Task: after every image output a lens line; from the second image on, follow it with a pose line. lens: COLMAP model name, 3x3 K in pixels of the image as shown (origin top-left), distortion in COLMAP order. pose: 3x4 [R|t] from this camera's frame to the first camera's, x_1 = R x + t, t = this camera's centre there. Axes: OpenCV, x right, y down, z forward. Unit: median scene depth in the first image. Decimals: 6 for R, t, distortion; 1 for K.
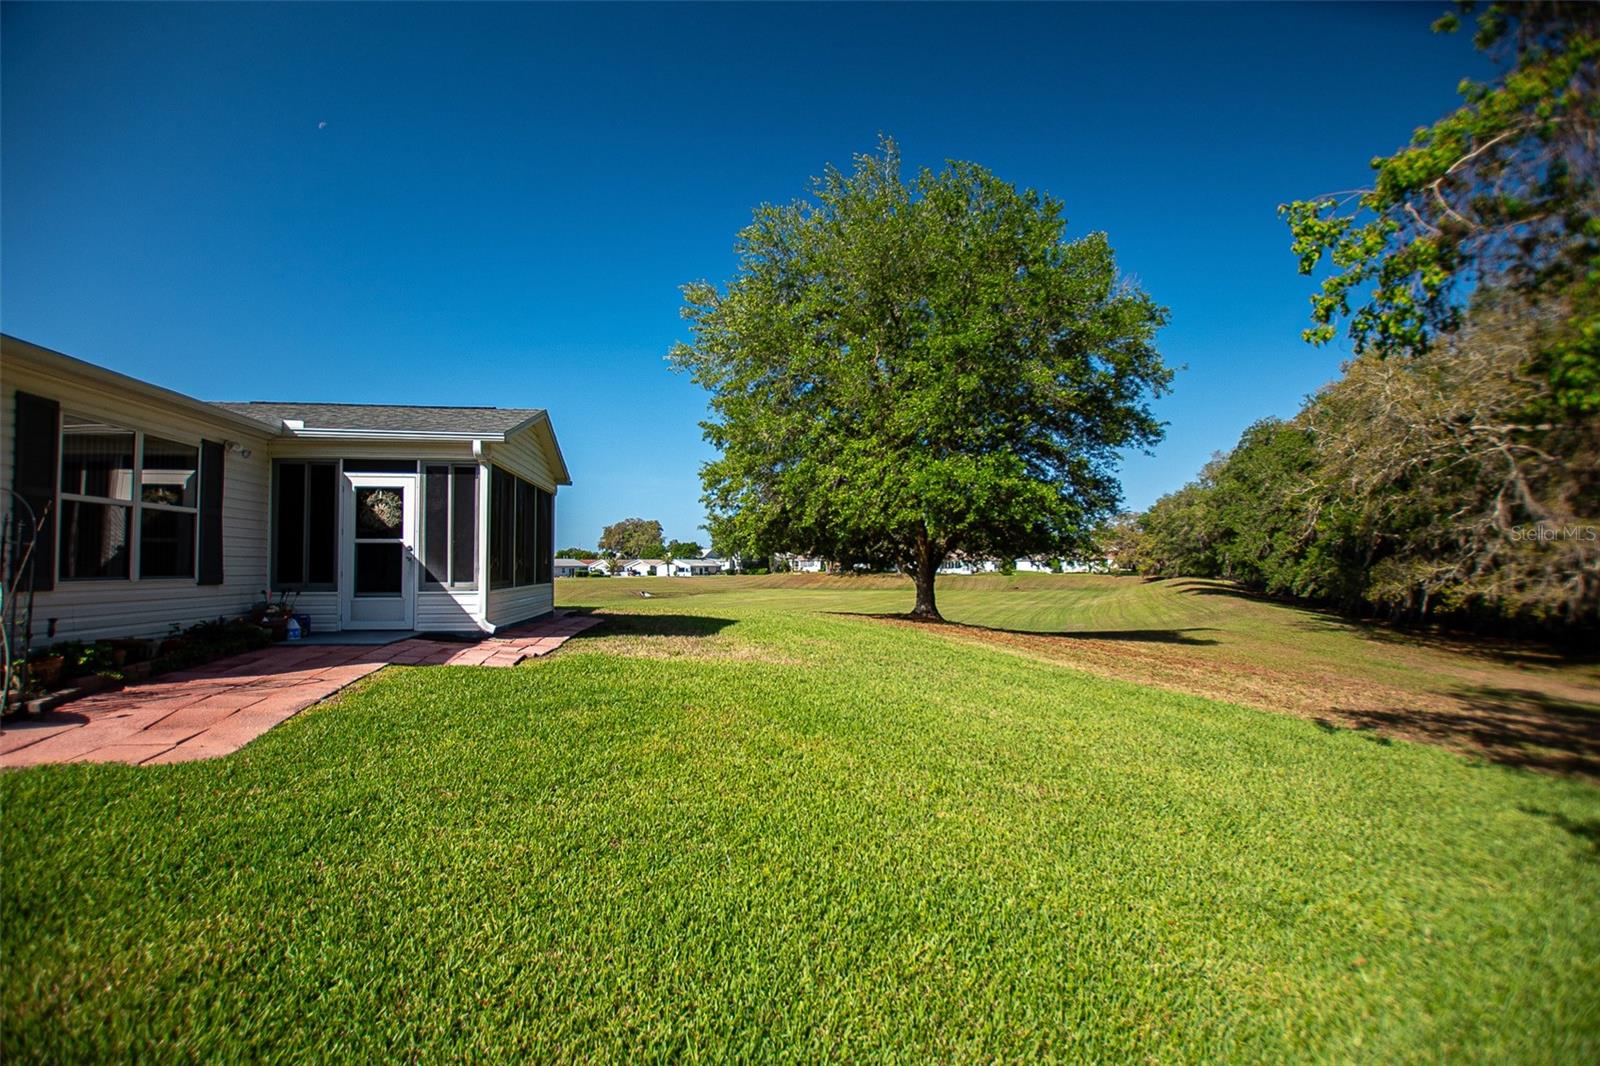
lens RADIAL K [[714.5, 0, 802.0], [0, 714.5, 548.0], [0, 0, 1]] dist [-0.029952, 0.000991]
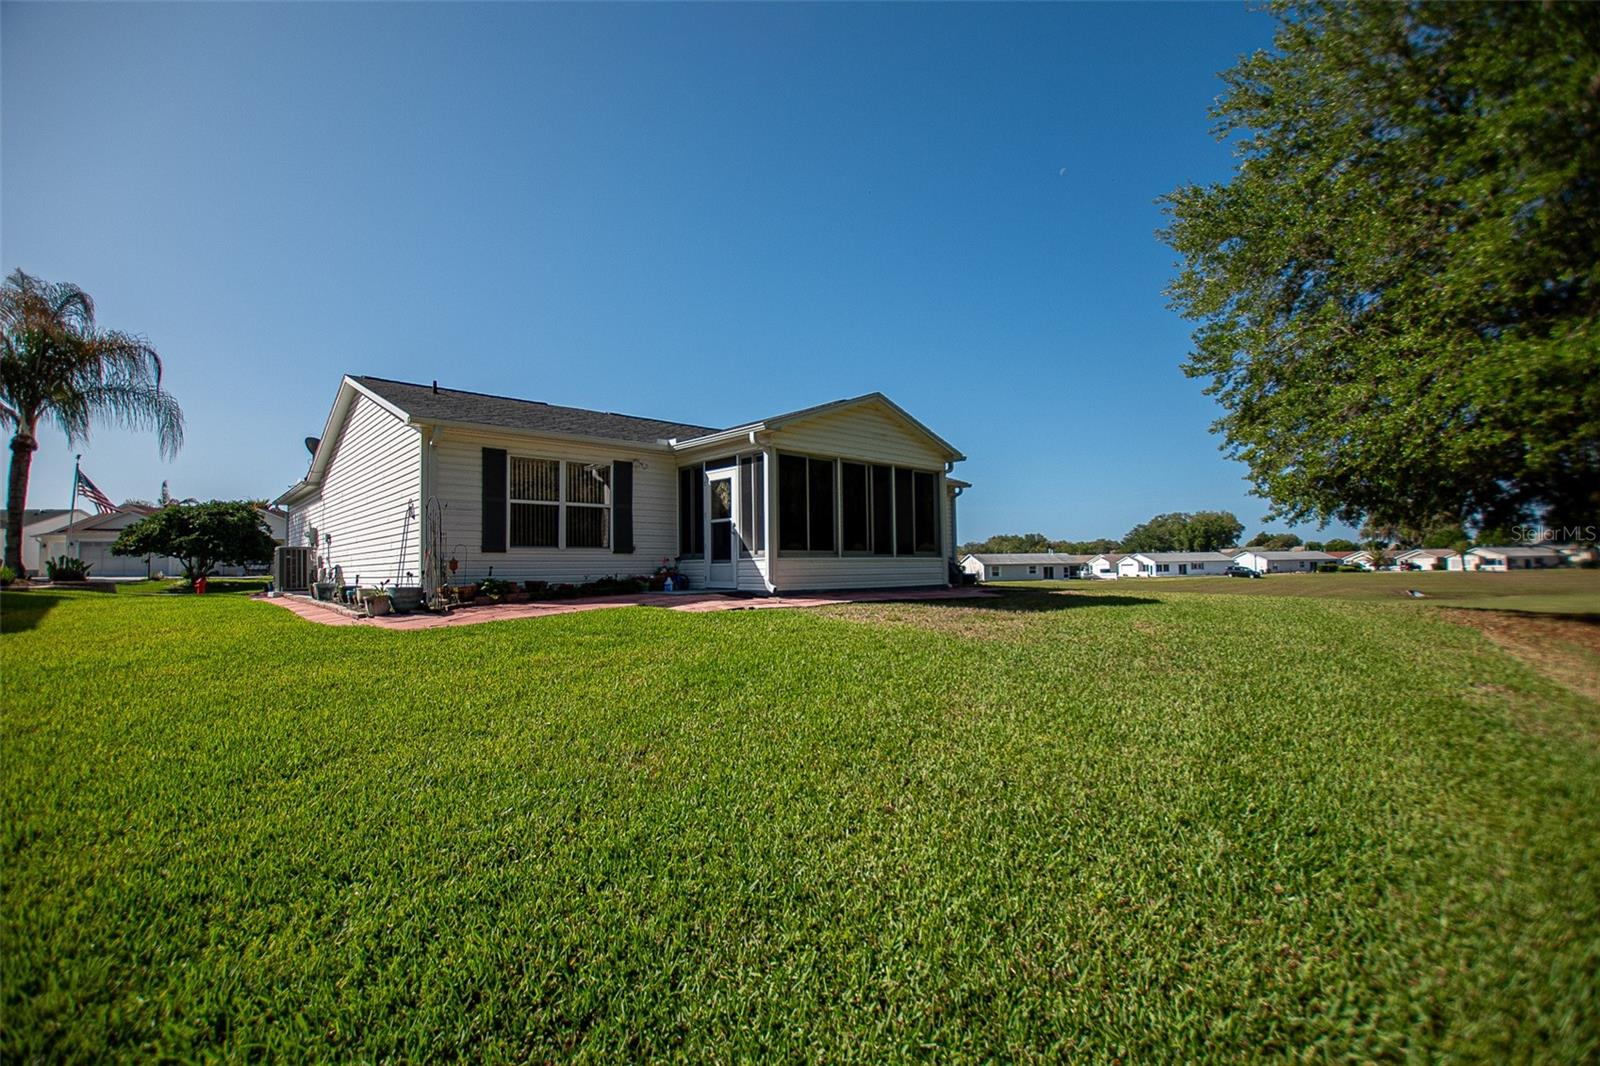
lens RADIAL K [[717.6, 0, 803.0], [0, 717.6, 541.9], [0, 0, 1]] dist [-0.029226, -0.000146]
pose [[0.556628, -0.038287, -0.829879, 0.240782], [0.033304, 0.999163, -0.023759, 0.027059], [0.830094, -0.014413, 0.557437, 0.154461]]
